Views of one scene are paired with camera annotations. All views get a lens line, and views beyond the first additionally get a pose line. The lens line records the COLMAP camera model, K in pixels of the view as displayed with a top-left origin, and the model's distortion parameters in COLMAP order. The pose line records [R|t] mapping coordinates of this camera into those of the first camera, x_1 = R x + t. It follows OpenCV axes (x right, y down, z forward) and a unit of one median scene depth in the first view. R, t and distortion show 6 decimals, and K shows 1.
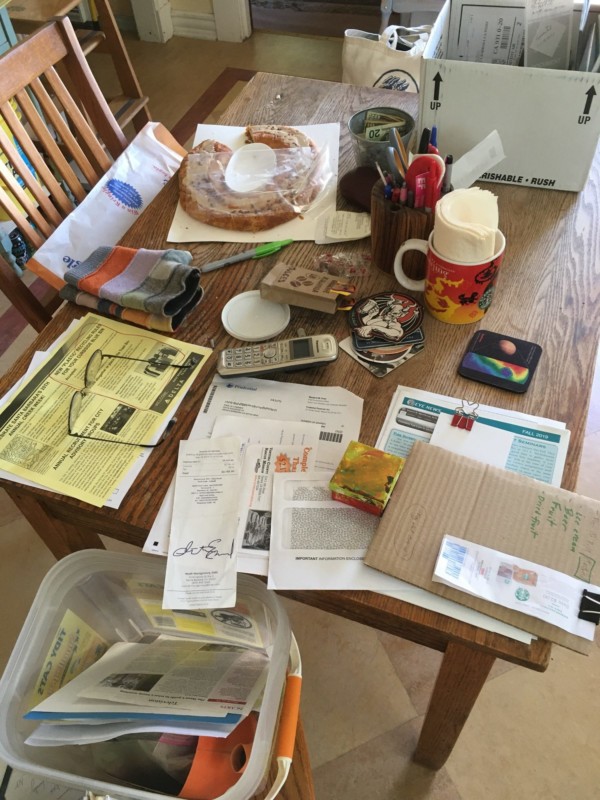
lens RADIAL K [[674.4, 0, 300.0], [0, 674.4, 400.0], [0, 0, 1]] dist [0.037762, -0.005816]
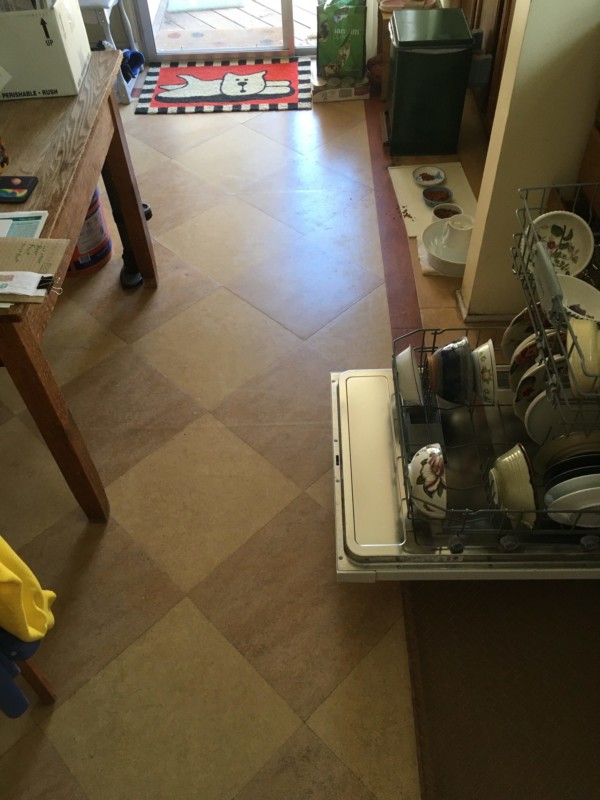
lens RADIAL K [[674.4, 0, 300.0], [0, 674.4, 400.0], [0, 0, 1]] dist [0.037762, -0.005816]
pose [[0.933396, -0.258960, 0.248420, 0.371274], [0.271865, 0.962158, -0.018507, 0.564371], [-0.234227, 0.084811, 0.968476, -0.567419]]
